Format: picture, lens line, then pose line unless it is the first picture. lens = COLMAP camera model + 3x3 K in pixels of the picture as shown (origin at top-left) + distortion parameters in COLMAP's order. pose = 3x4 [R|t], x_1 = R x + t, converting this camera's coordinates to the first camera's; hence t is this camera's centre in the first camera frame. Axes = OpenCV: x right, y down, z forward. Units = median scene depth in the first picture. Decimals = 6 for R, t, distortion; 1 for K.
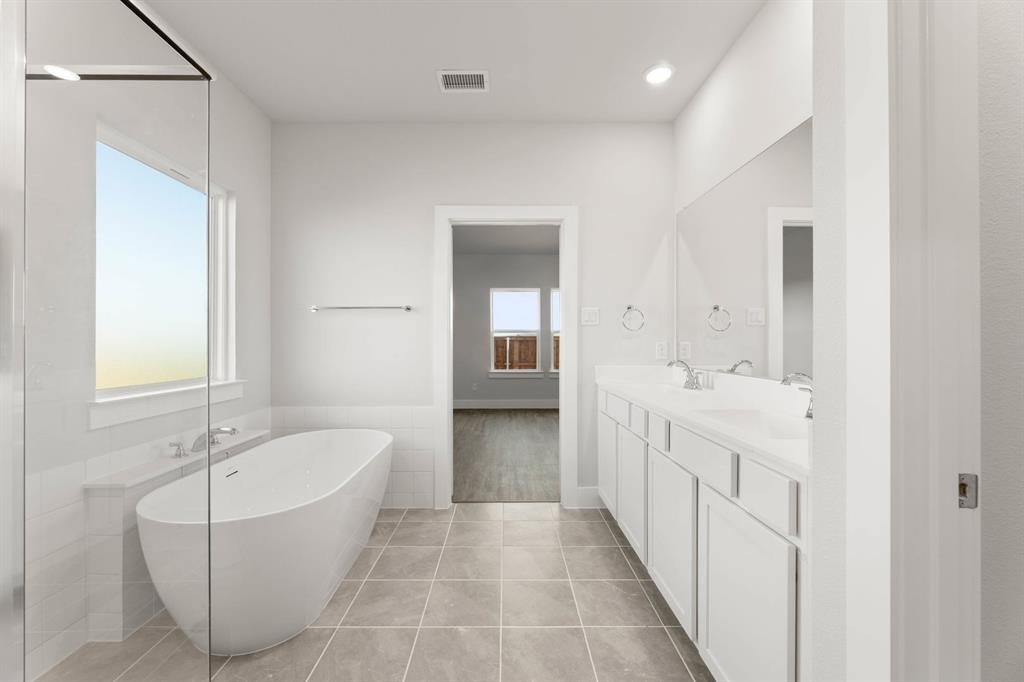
lens RADIAL K [[414.9, 0, 508.5], [0, 414.9, 341.1], [0, 0, 1]] dist [-0.000811, -0.000051]
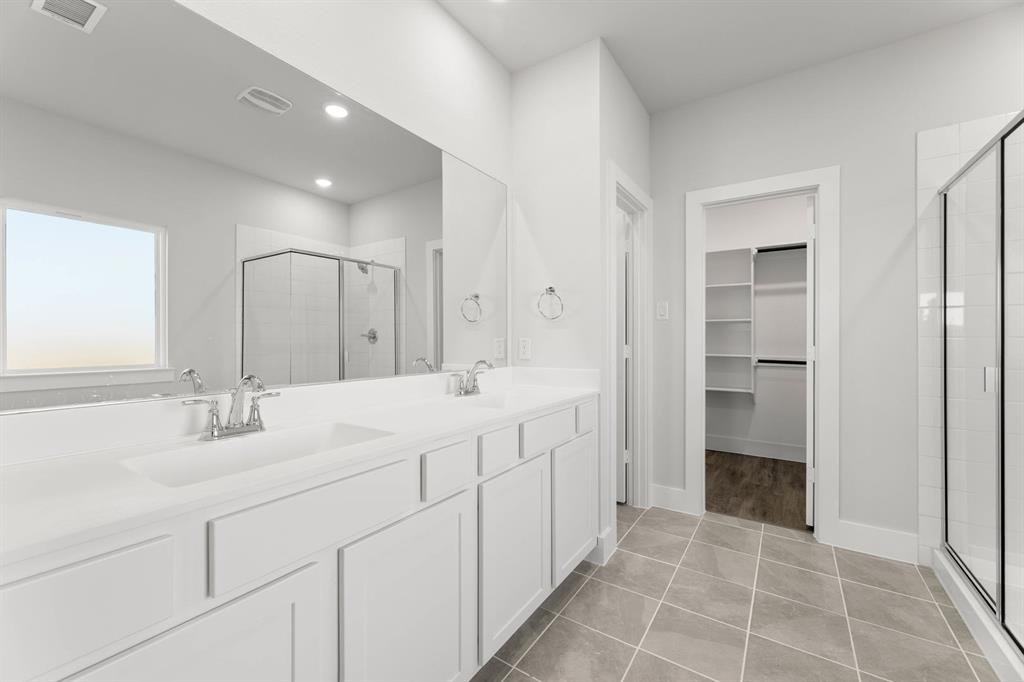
lens RADIAL K [[414.9, 0, 508.8], [0, 414.9, 338.1], [0, 0, 1]] dist [-0.000811, -0.000051]
pose [[-0.817929, -0.000643, 0.575319, -0.119302], [-0.001444, 0.999999, -0.000936, 0.013967], [-0.575318, -0.001596, -0.817929, 1.883562]]
